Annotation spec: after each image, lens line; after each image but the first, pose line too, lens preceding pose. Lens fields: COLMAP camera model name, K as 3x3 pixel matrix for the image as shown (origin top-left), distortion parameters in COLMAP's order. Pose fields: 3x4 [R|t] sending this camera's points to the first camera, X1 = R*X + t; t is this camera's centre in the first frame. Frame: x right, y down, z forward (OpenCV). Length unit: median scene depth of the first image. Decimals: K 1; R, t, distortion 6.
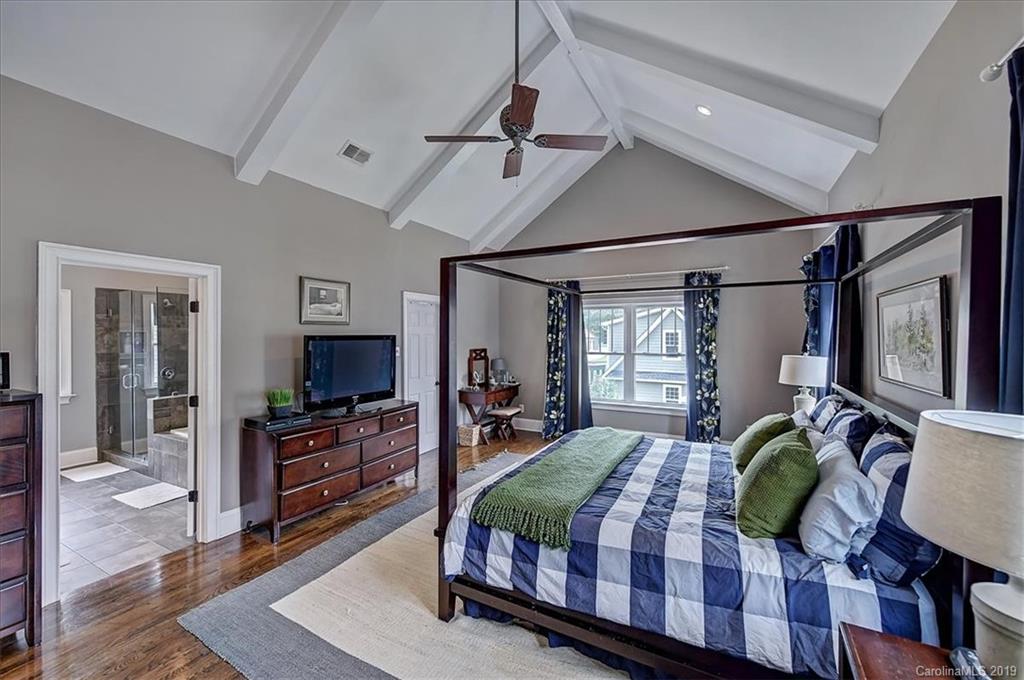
lens RADIAL K [[409.2, 0, 518.0], [0, 409.2, 335.8], [0, 0, 1]] dist [0.001441, -0.000757]
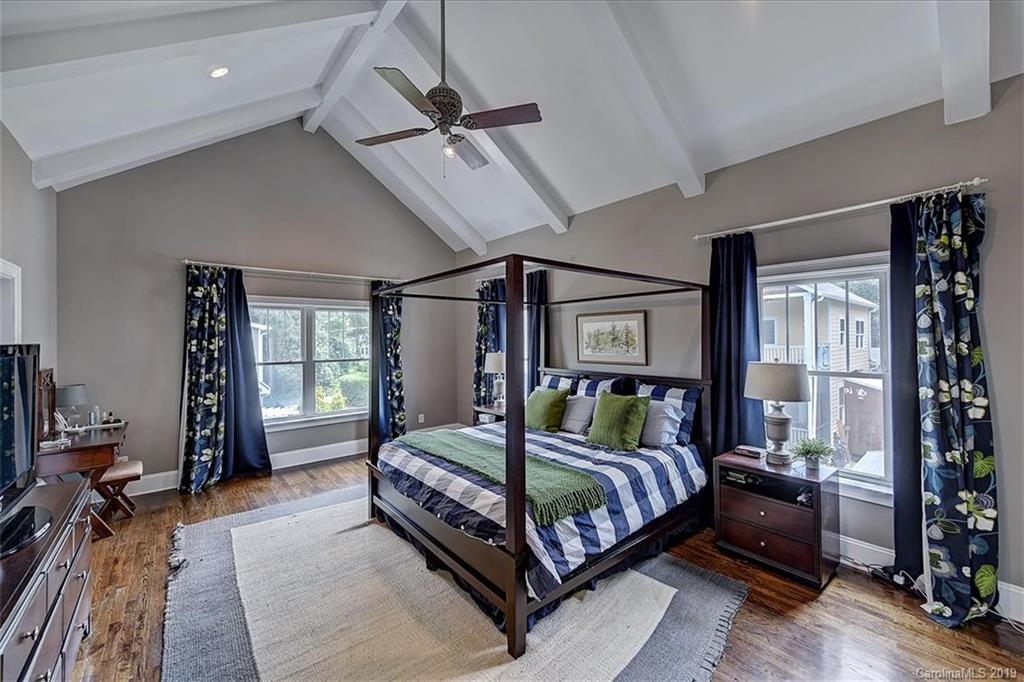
lens RADIAL K [[407.6, 0, 519.3], [0, 407.6, 336.6], [0, 0, 1]] dist [0.002910, -0.001031]
pose [[0.363123, 0.000293, 0.931741, -0.418893], [0.012566, 0.999907, -0.005212, 0.000173], [-0.931656, 0.013600, 0.363086, 0.275723]]
